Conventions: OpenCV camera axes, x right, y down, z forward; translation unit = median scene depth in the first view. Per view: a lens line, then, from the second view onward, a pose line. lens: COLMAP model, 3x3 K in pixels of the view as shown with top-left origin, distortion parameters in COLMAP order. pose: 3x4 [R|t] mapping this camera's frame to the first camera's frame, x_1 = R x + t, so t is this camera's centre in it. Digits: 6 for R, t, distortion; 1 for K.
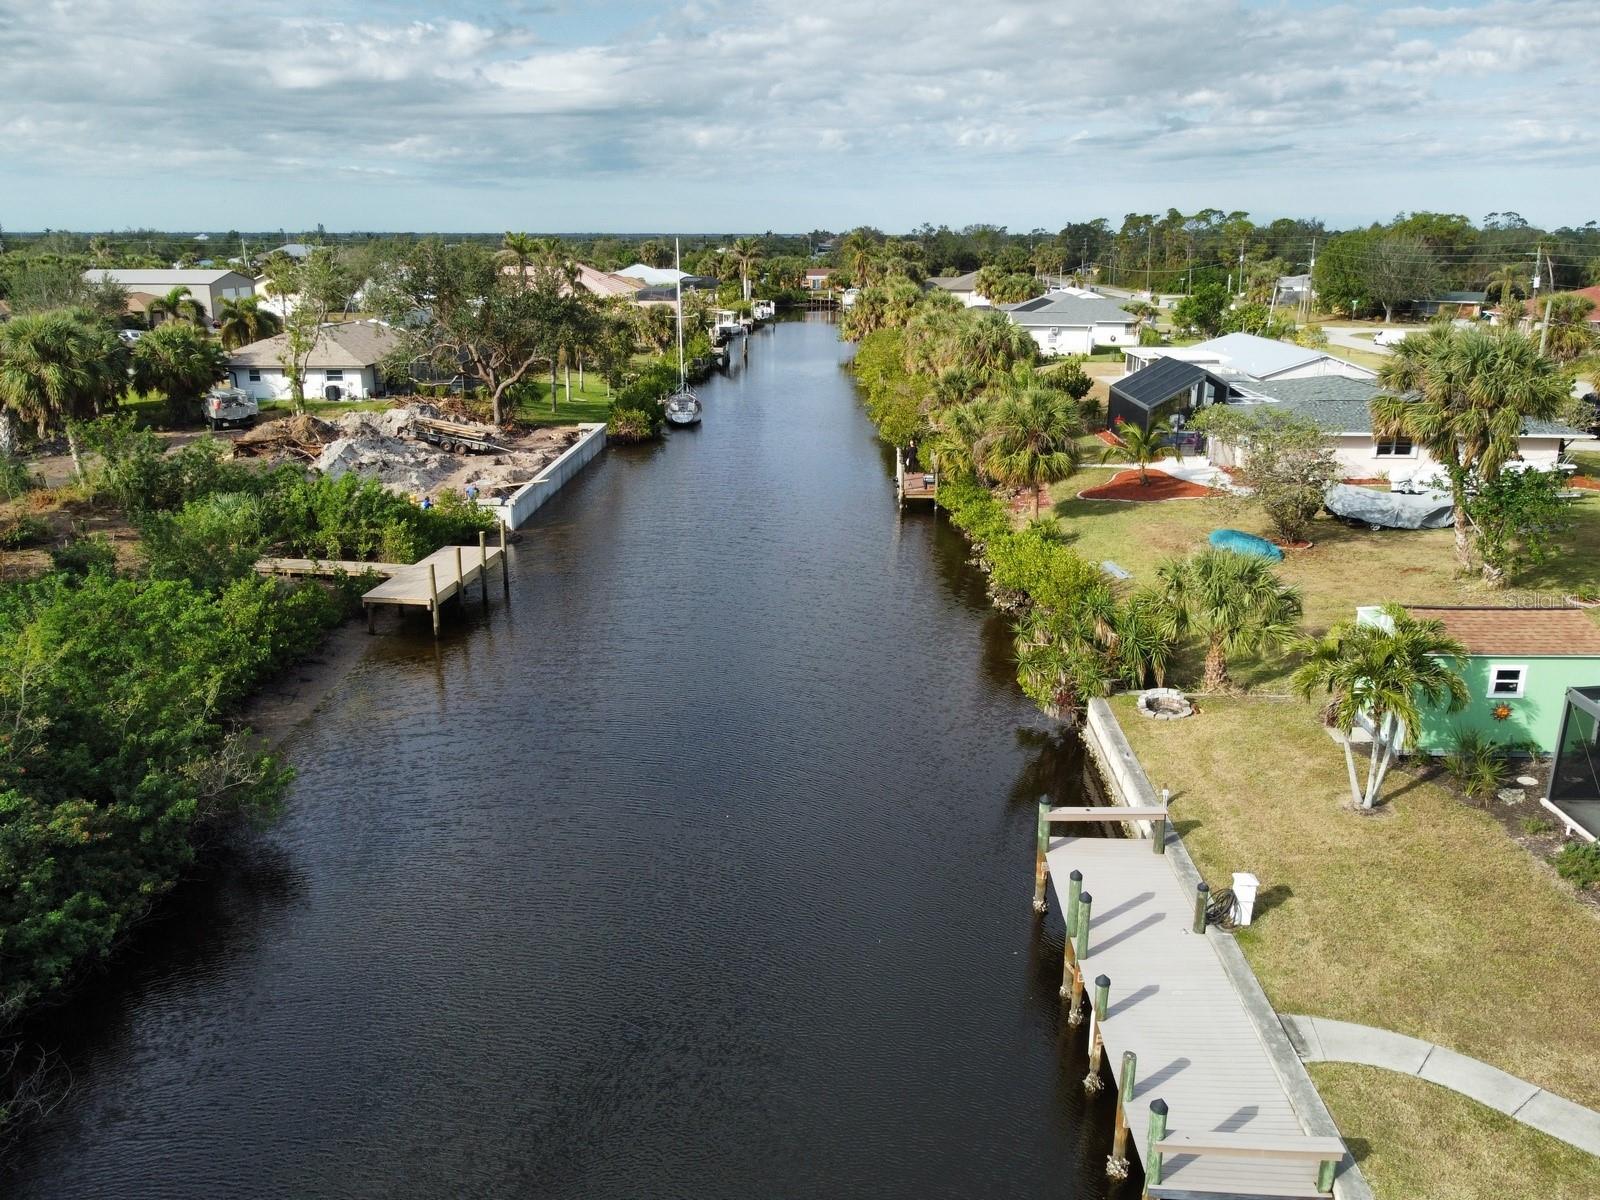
lens RADIAL K [[1221.4, 0, 795.7], [0, 1221.4, 596.2], [0, 0, 1]] dist [-0.005033, 0.001132]
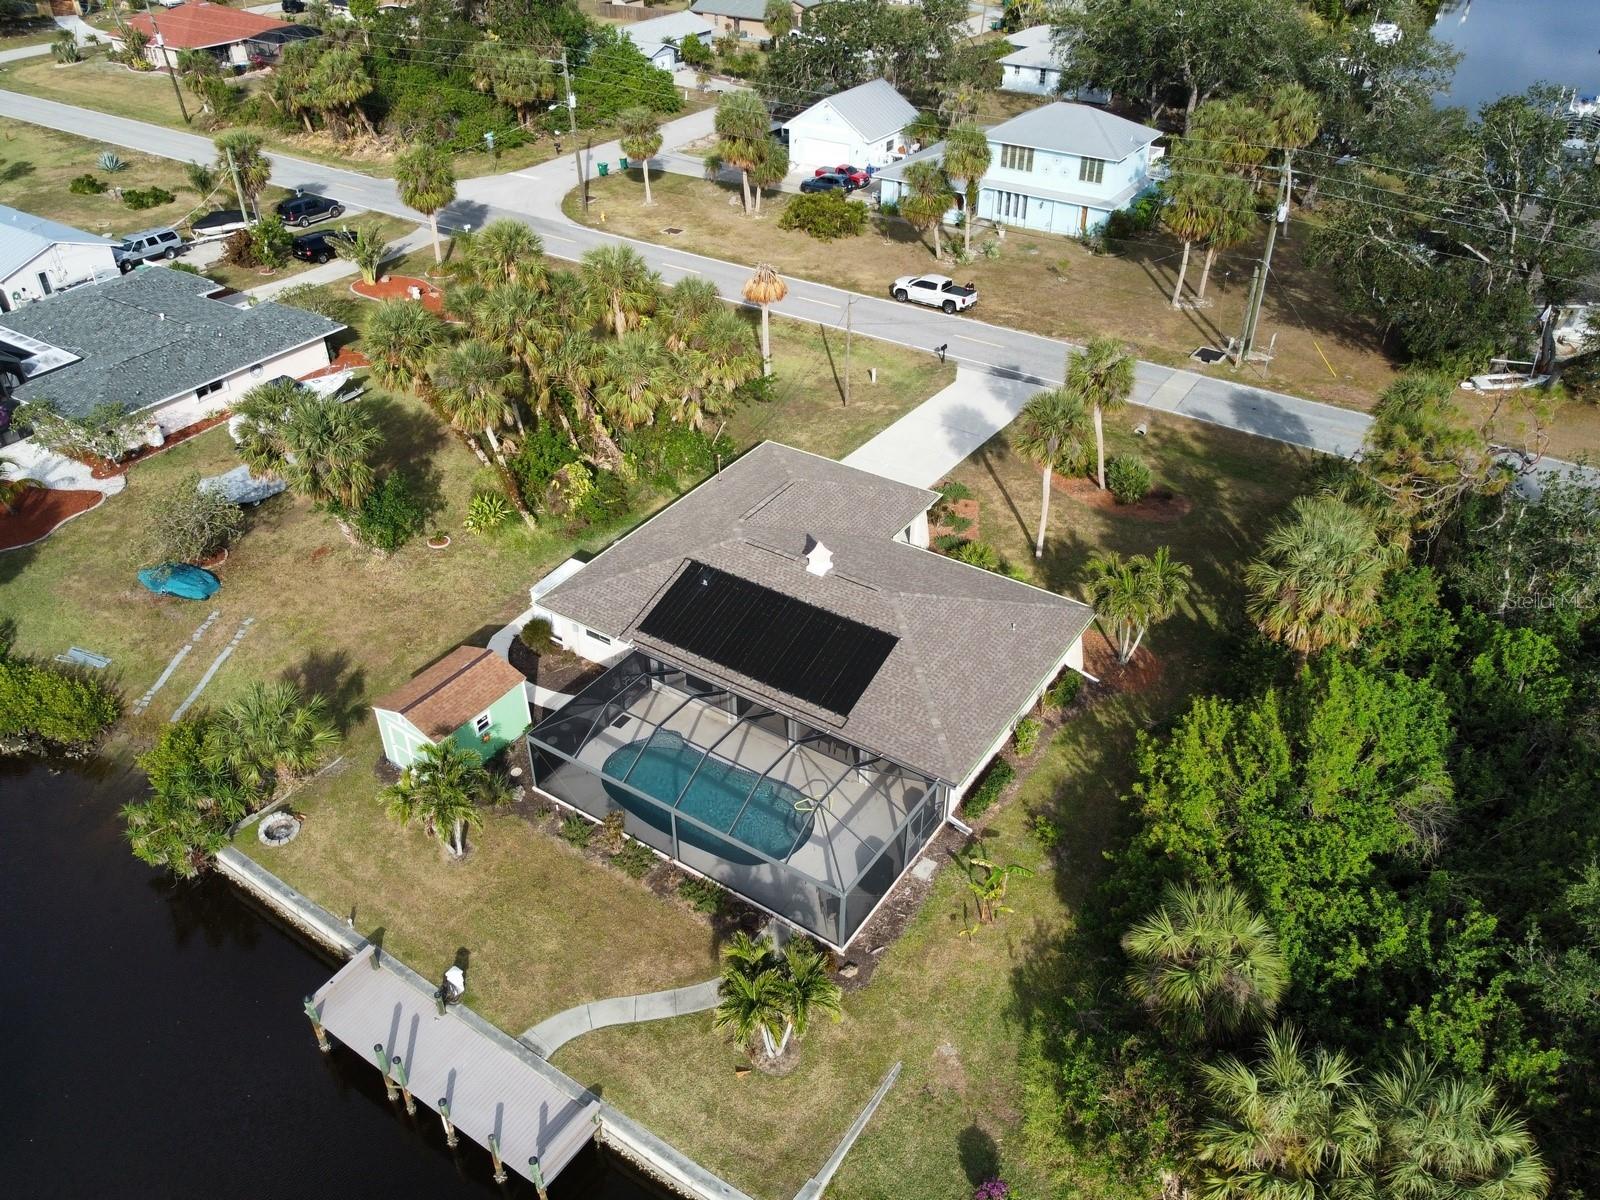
lens RADIAL K [[1221.4, 0, 795.7], [0, 1221.4, 596.2], [0, 0, 1]] dist [-0.005033, 0.001132]
pose [[0.526764, -0.490270, 0.694374, -0.241110], [0.243992, 0.869734, 0.428989, -0.669717], [-0.814241, -0.056554, 0.577766, -0.266244]]
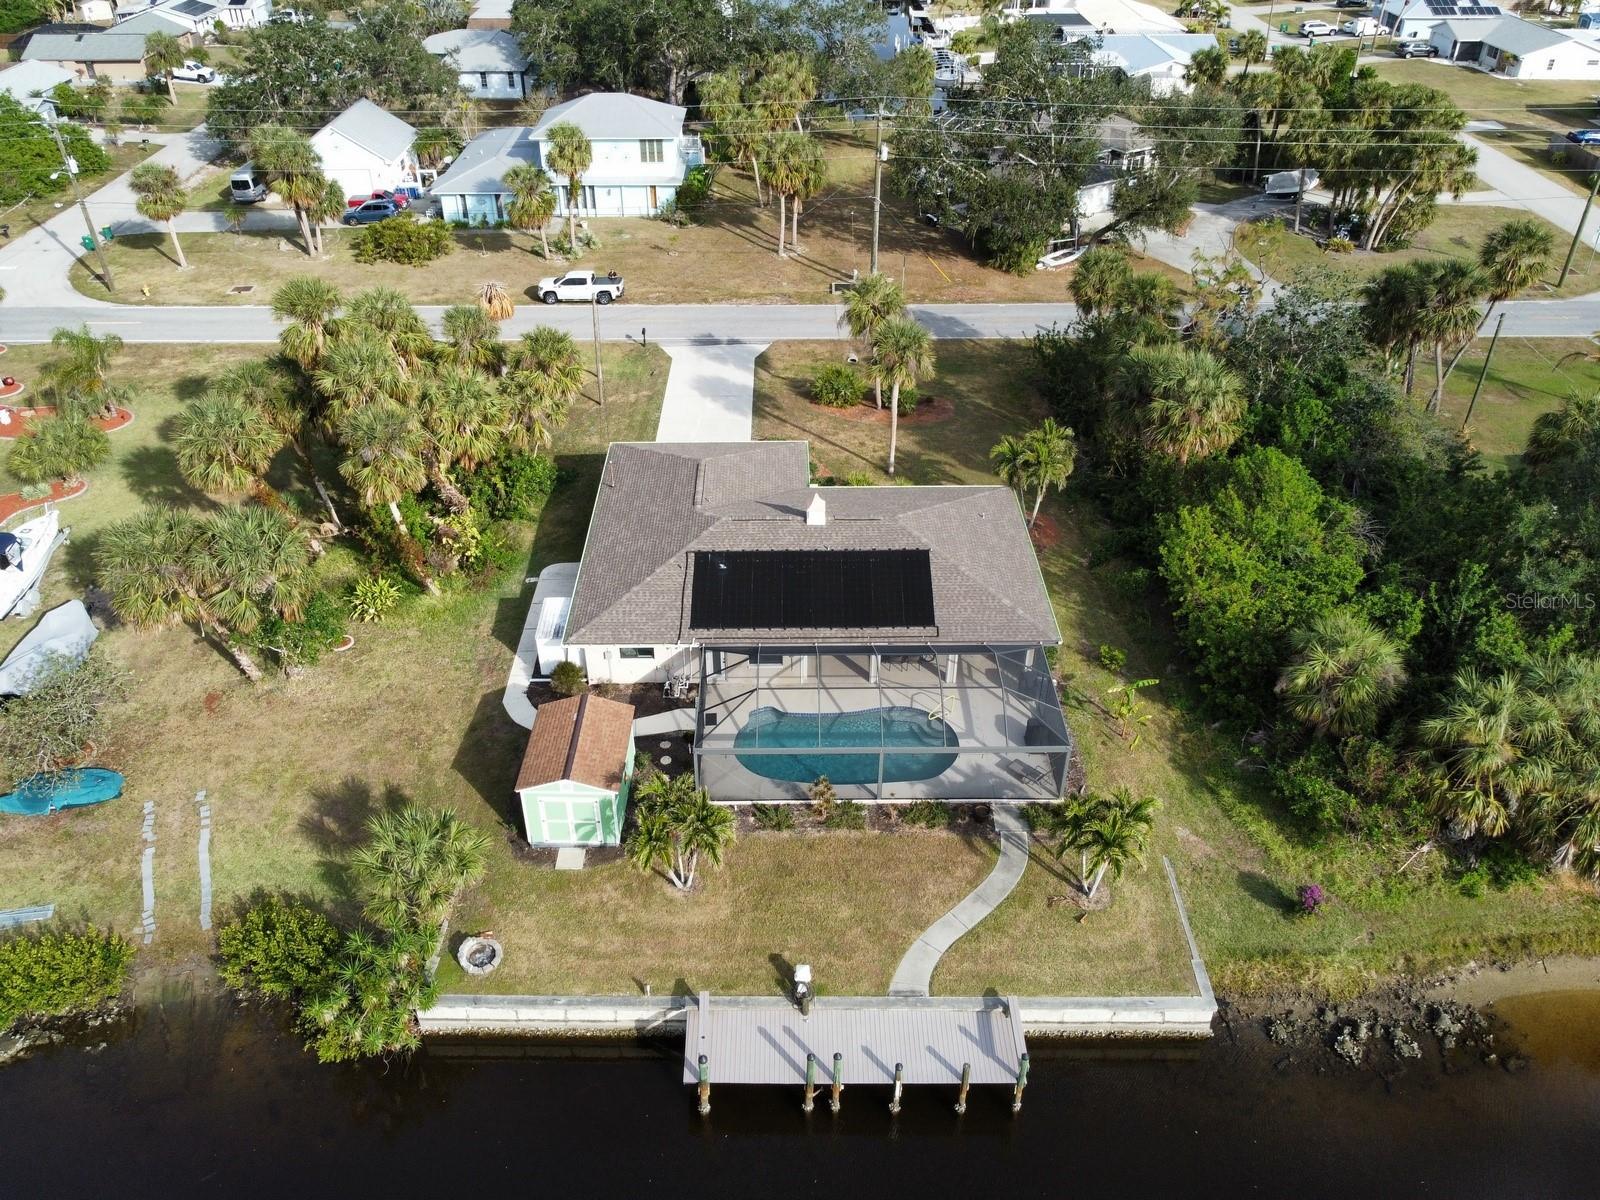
lens RADIAL K [[1221.4, 0, 795.7], [0, 1221.4, 596.2], [0, 0, 1]] dist [-0.005033, 0.001132]
pose [[-0.041393, -0.571433, 0.819604, -0.580937], [0.283140, 0.779971, 0.558101, -0.901901], [-0.958185, 0.255164, 0.129511, 0.531856]]
